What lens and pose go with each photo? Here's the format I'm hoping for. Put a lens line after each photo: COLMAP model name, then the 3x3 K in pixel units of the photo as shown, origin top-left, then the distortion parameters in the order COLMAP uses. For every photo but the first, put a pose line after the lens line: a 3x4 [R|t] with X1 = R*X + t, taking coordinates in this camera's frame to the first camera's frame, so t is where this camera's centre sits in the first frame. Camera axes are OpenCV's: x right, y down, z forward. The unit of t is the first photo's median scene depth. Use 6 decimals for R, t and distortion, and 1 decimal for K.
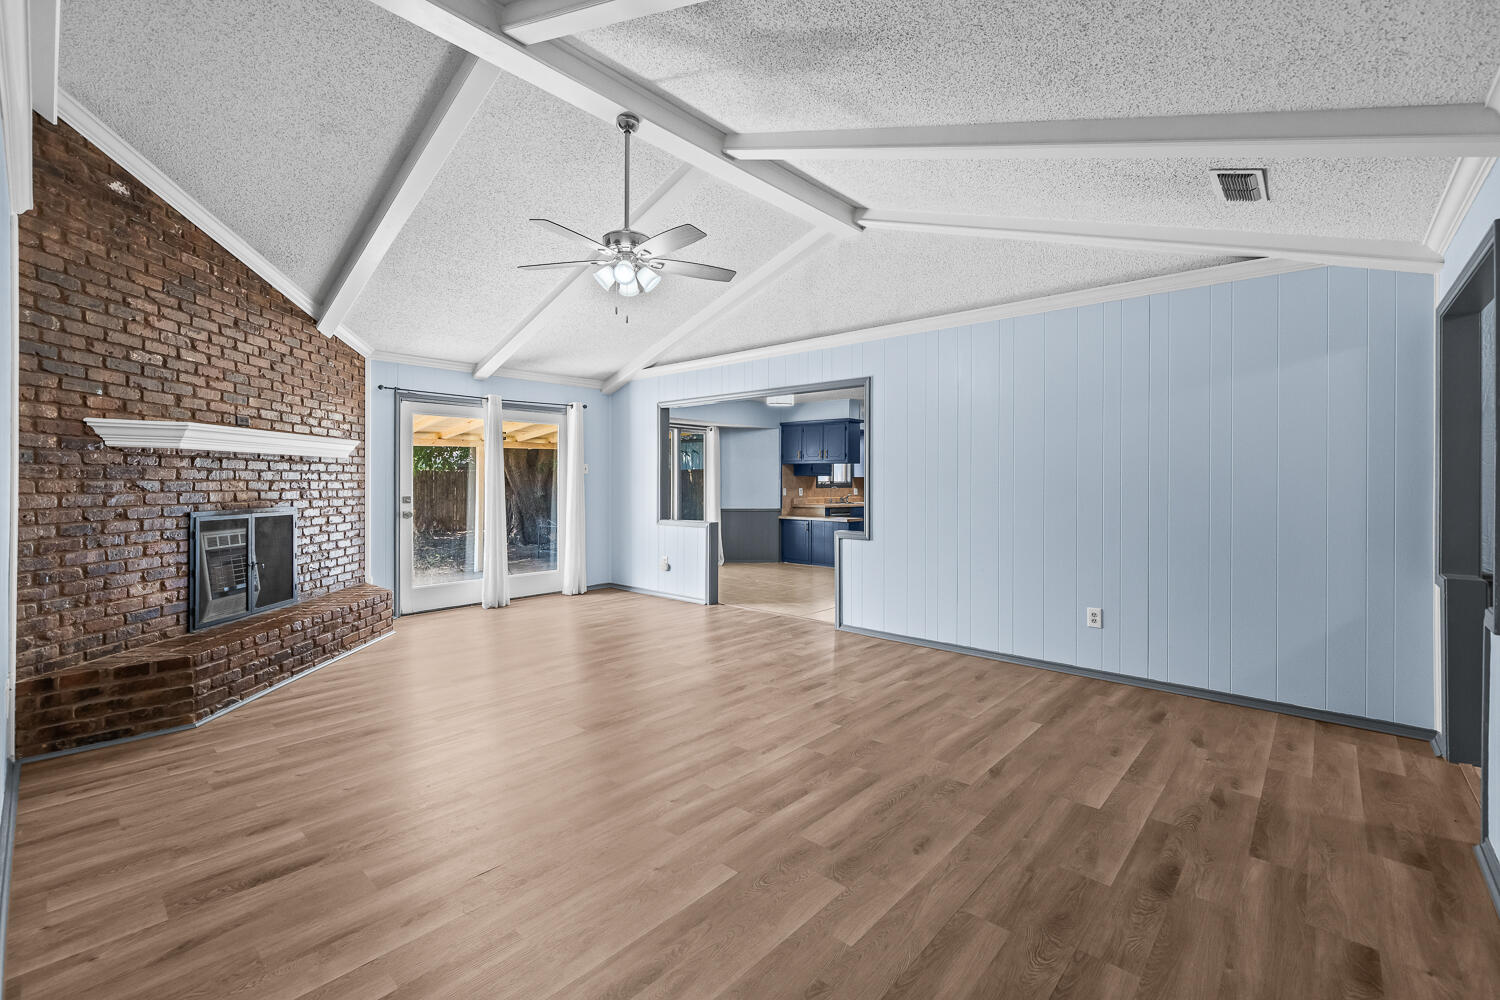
lens RADIAL K [[647.0, 0, 762.4], [0, 647.0, 481.2], [0, 0, 1]] dist [0.000077, 0.002008]
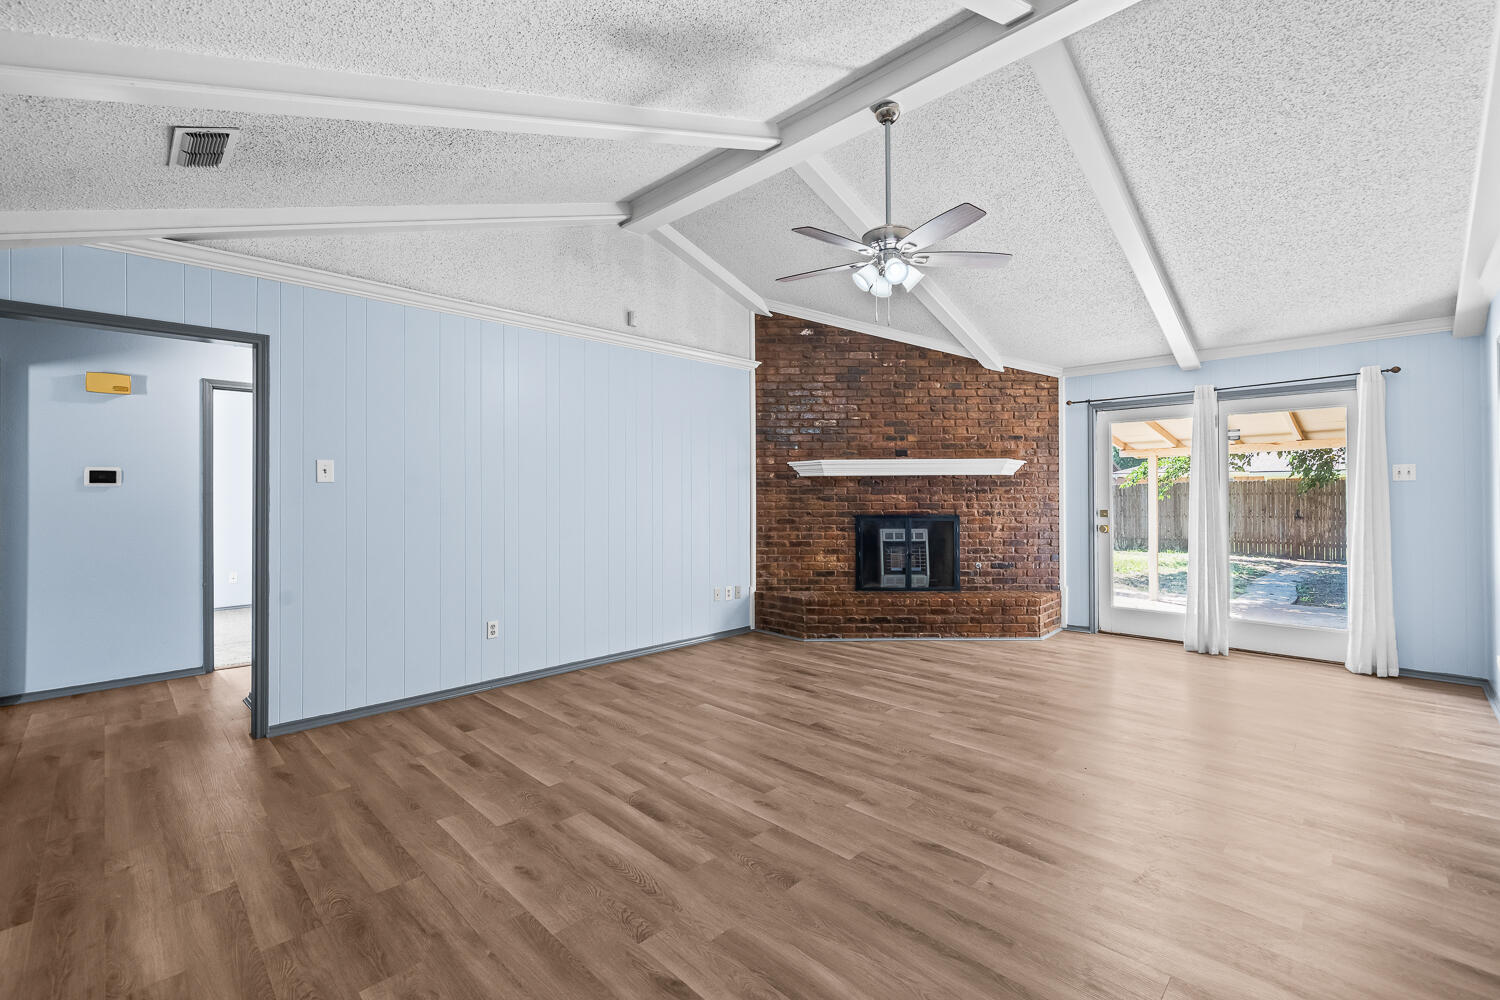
lens RADIAL K [[647.0, 0, 740.5], [0, 647.0, 489.2], [0, 0, 1]] dist [0.000077, 0.002008]
pose [[-0.067086, -0.007878, -0.997716, 0.811760], [0.004419, 0.999957, -0.008193, -0.003219], [0.997737, -0.004959, -0.067048, 0.939321]]
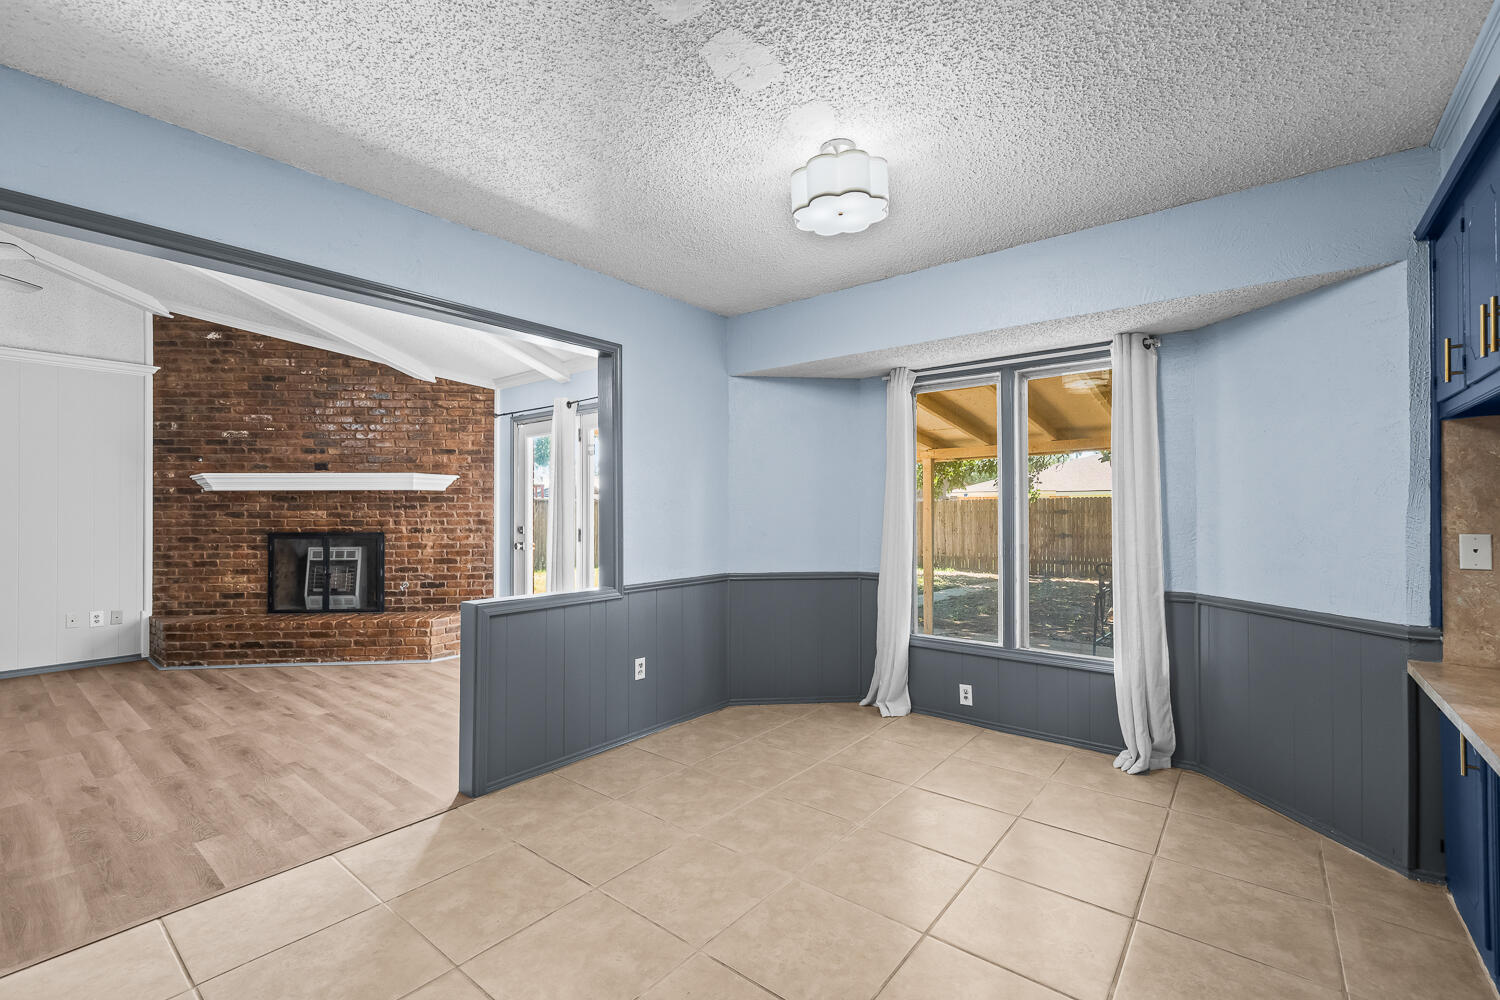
lens RADIAL K [[647.0, 0, 735.5], [0, 647.0, 502.1], [0, 0, 1]] dist [0.000077, 0.002008]
pose [[0.014532, -0.015499, -0.999774, 0.695783], [0.005176, 0.999868, -0.015425, 0.009076], [0.999881, -0.004950, 0.014610, 2.329905]]
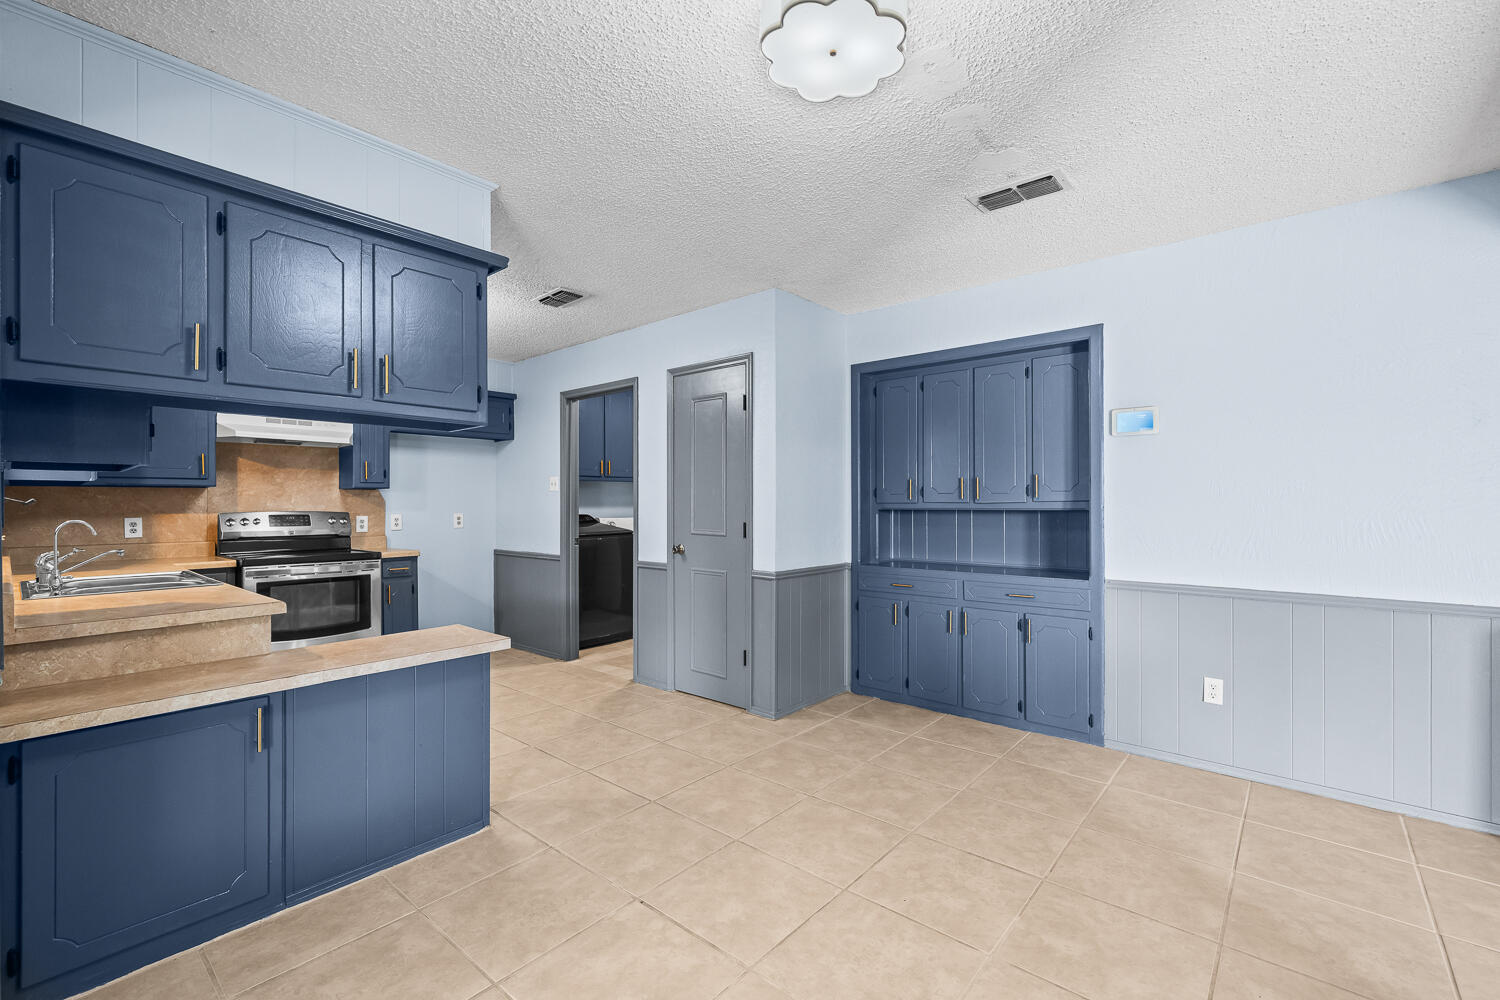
lens RADIAL K [[647.0, 0, 742.6], [0, 647.0, 505.1], [0, 0, 1]] dist [0.000077, 0.002008]
pose [[0.007059, -0.010056, 0.999925, -0.332818], [0.002972, 0.999945, 0.010036, 0.006414], [-0.999971, 0.002901, 0.007089, 2.491718]]
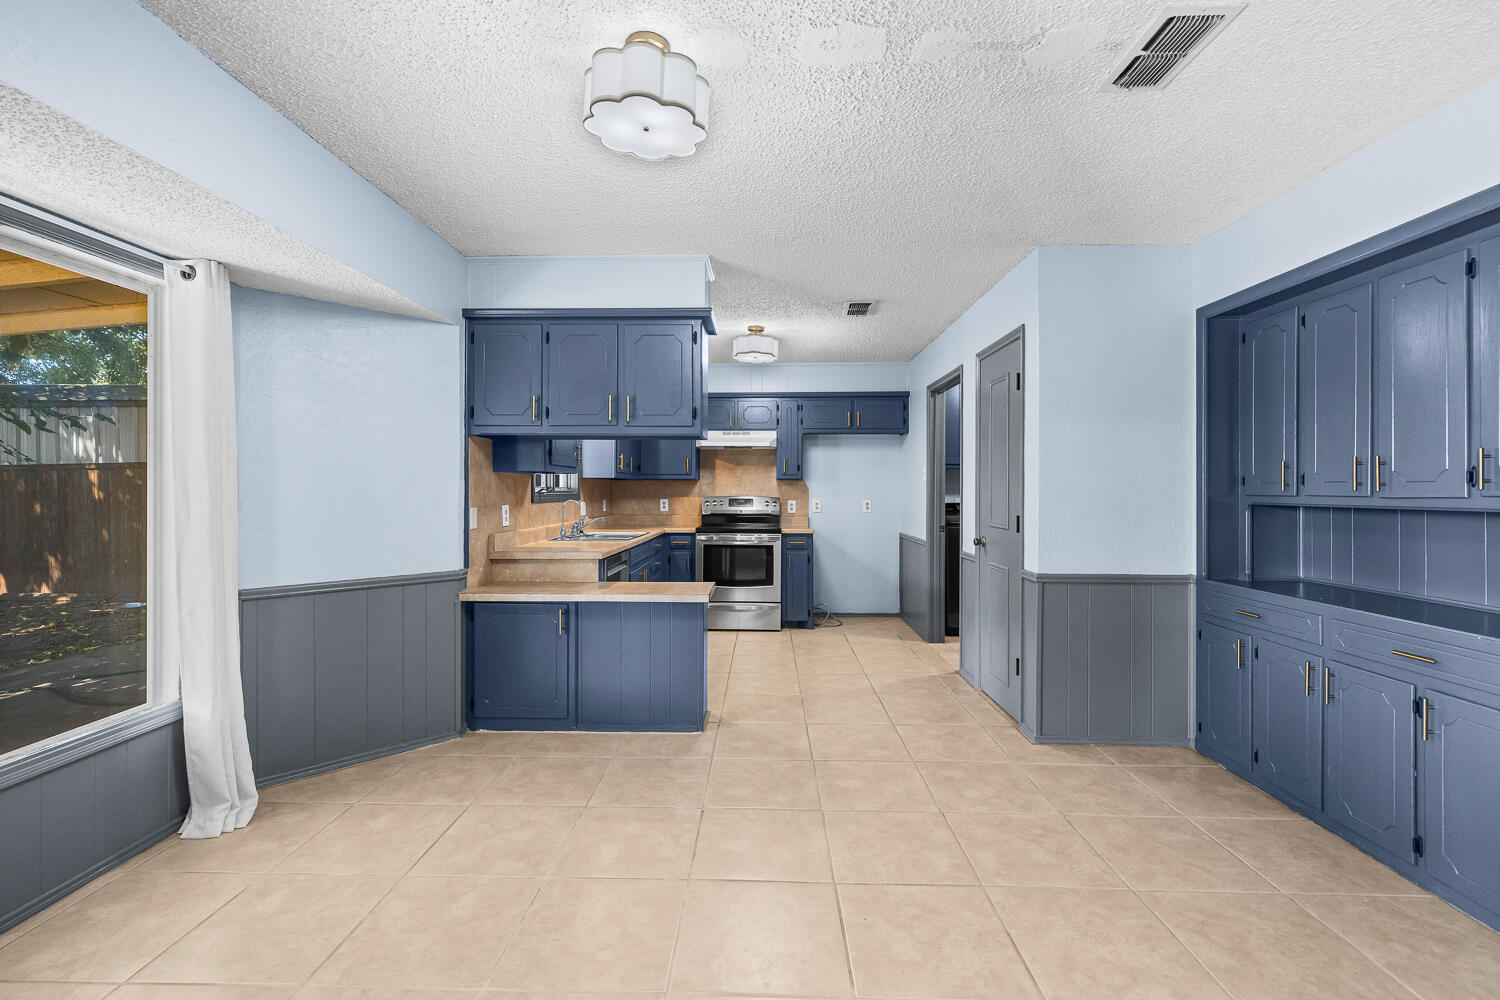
lens RADIAL K [[647.0, 0, 740.0], [0, 647.0, 484.9], [0, 0, 1]] dist [0.000077, 0.002008]
pose [[0.783232, -0.001022, 0.621729, -0.181098], [0.003411, 0.999991, -0.002654, 0.002108], [-0.621721, 0.004200, 0.783228, 1.999222]]
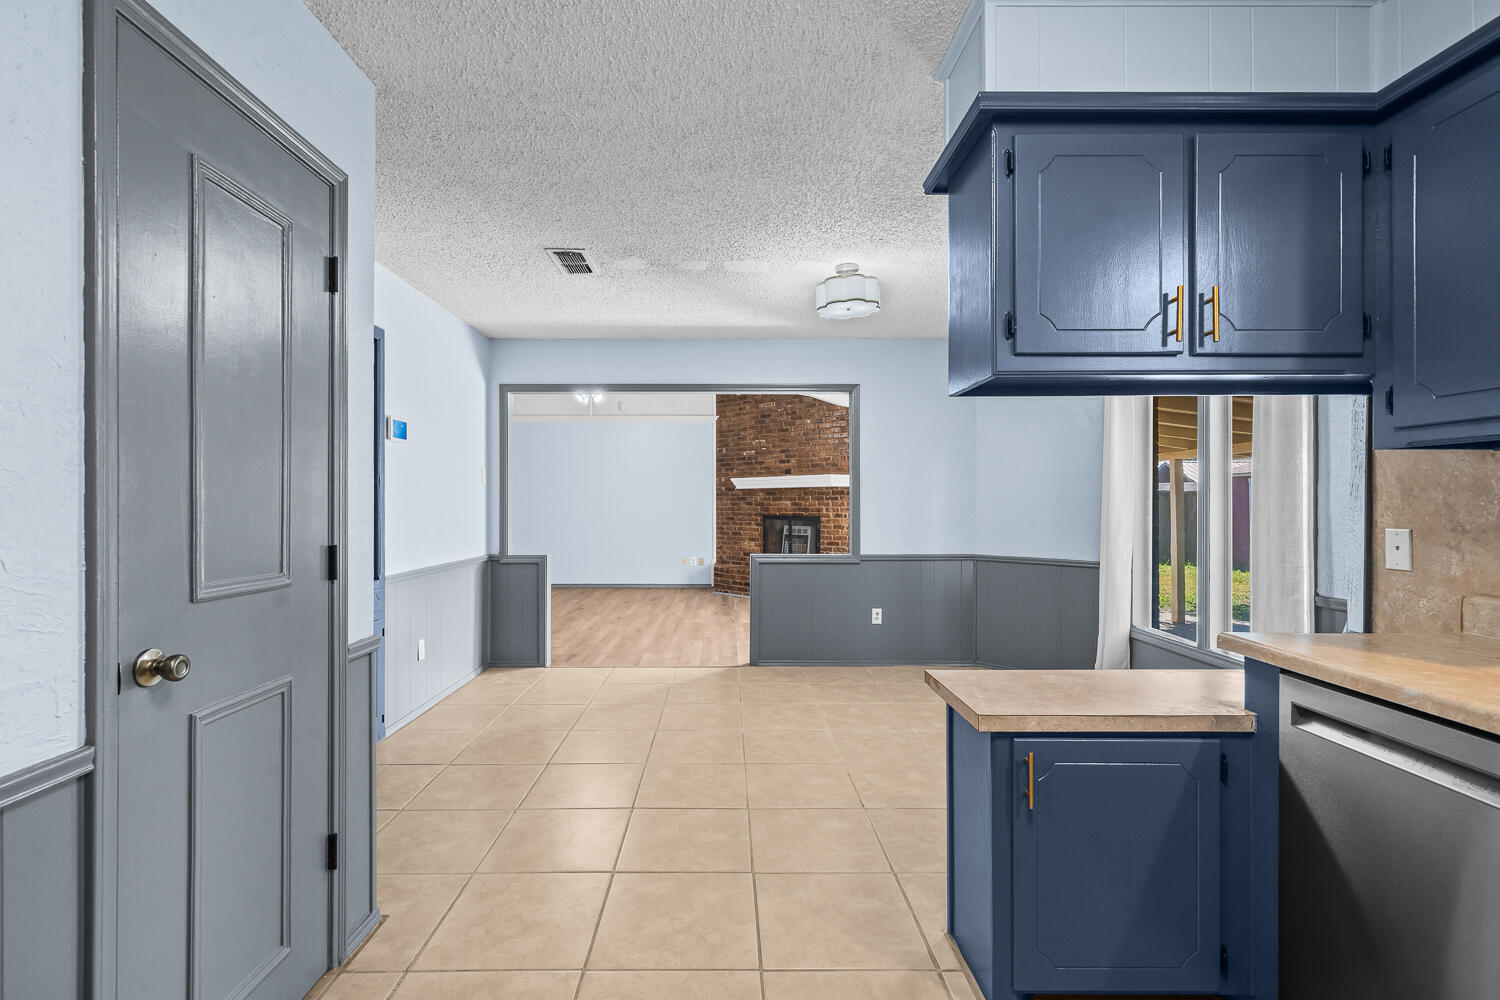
lens RADIAL K [[647.0, 0, 753.3], [0, 647.0, 500.6], [0, 0, 1]] dist [0.000077, 0.002008]
pose [[-0.730144, -0.008175, -0.683244, 0.829813], [-0.004280, 0.999964, -0.007391, 0.016610], [0.683280, -0.002472, -0.730153, 3.041129]]
